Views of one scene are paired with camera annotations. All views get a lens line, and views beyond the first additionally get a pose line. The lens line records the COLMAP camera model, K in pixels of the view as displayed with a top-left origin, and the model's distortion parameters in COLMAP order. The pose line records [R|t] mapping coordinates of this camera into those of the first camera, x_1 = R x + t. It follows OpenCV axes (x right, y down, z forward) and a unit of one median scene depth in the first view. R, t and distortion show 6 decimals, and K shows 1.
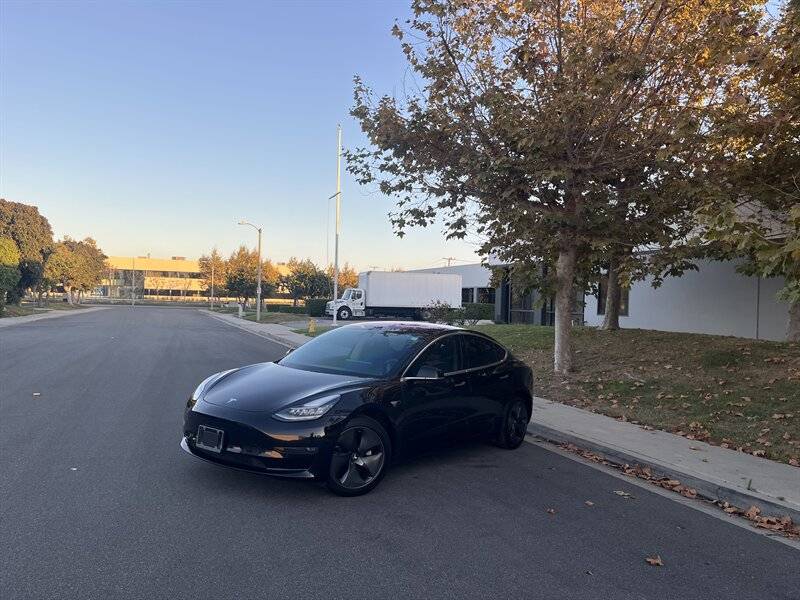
lens RADIAL K [[572.5, 0, 395.3], [0, 572.5, 303.6], [0, 0, 1]] dist [0.008779, -0.002686]
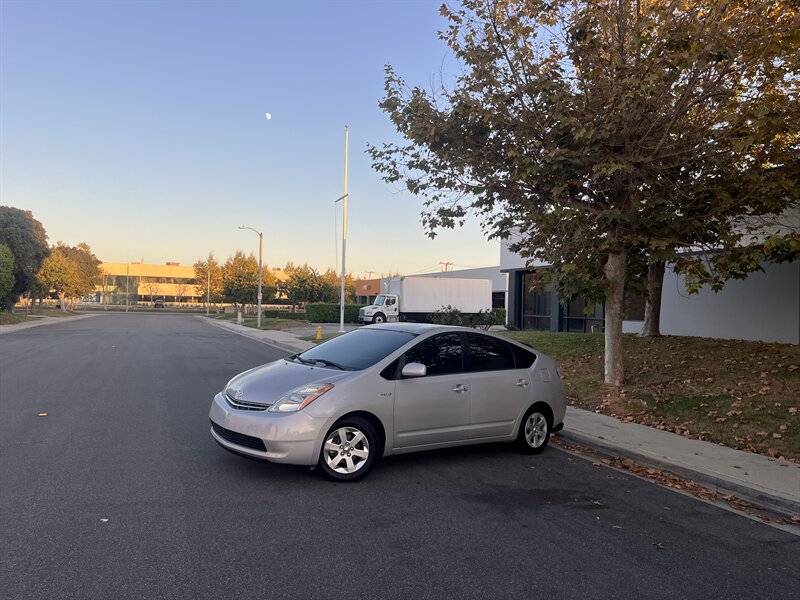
lens RADIAL K [[569.3, 0, 392.4], [0, 569.3, 296.3], [0, 0, 1]] dist [0.006739, -0.001122]
pose [[0.999927, -0.003671, 0.011506, -0.062691], [0.003917, 0.999763, -0.021415, -0.002281], [-0.011425, 0.021459, 0.999704, 0.073353]]
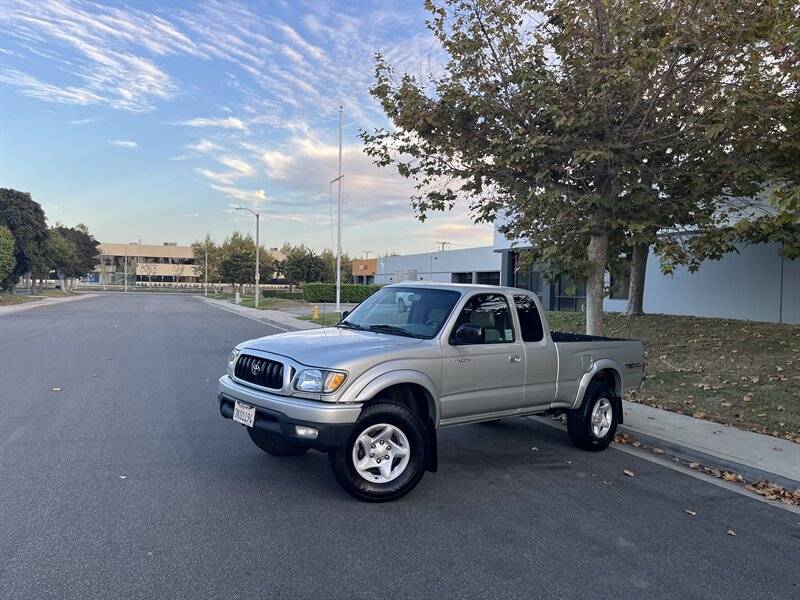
lens RADIAL K [[571.0, 0, 387.5], [0, 571.0, 296.6], [0, 0, 1]] dist [0.004332, 0.001202]
pose [[0.999952, -0.007621, 0.006150, -0.052881], [0.007524, 0.999851, 0.015565, -0.004365], [-0.006268, -0.015518, 0.999860, 0.034544]]
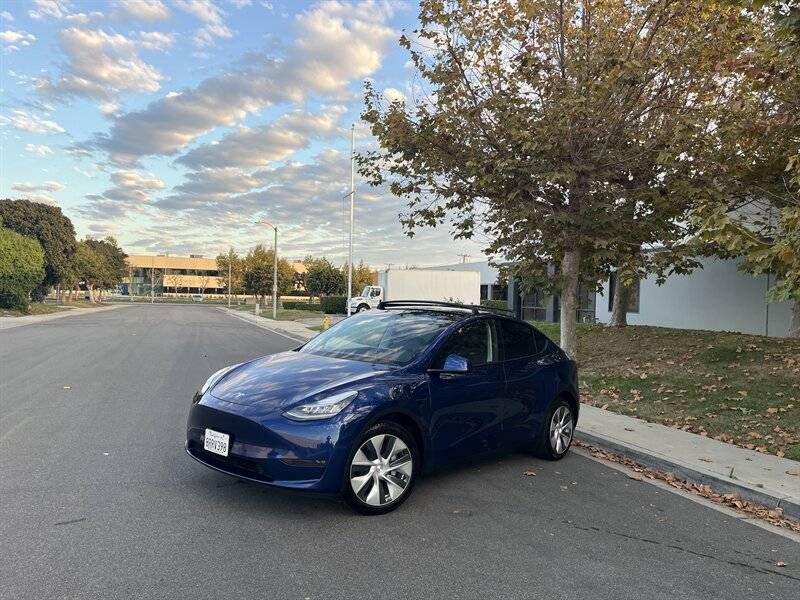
lens RADIAL K [[572.5, 0, 395.3], [0, 572.5, 303.6], [0, 0, 1]] dist [0.008779, -0.002686]
pose [[0.999612, -0.002145, -0.027772, 0.009595], [0.002300, 0.999982, 0.005557, -0.001981], [0.027760, -0.005619, 0.999599, -0.030084]]
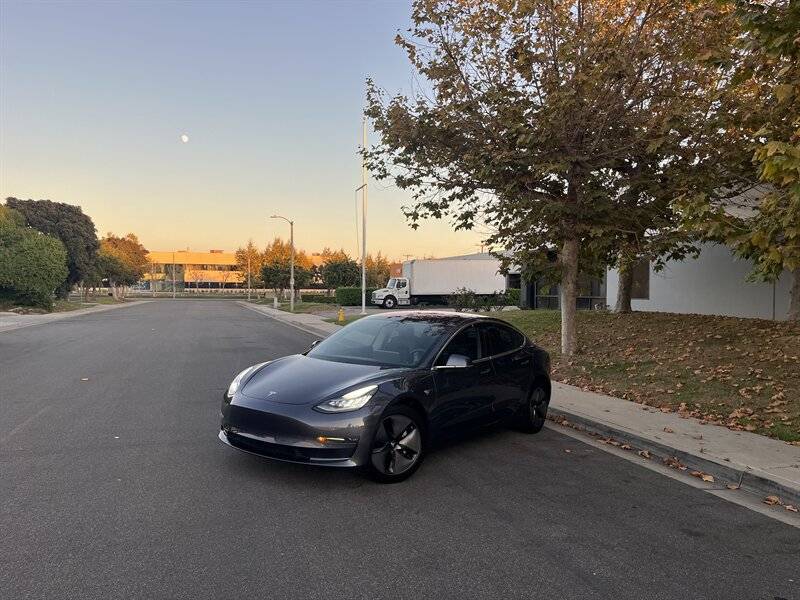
lens RADIAL K [[575.1, 0, 401.6], [0, 575.1, 301.5], [0, 0, 1]] dist [0.005770, -0.002822]
pose [[0.998304, -0.020235, -0.054586, 0.037764], [0.021191, 0.999631, 0.016983, -0.001078], [0.054222, -0.018111, 0.998365, -0.059061]]
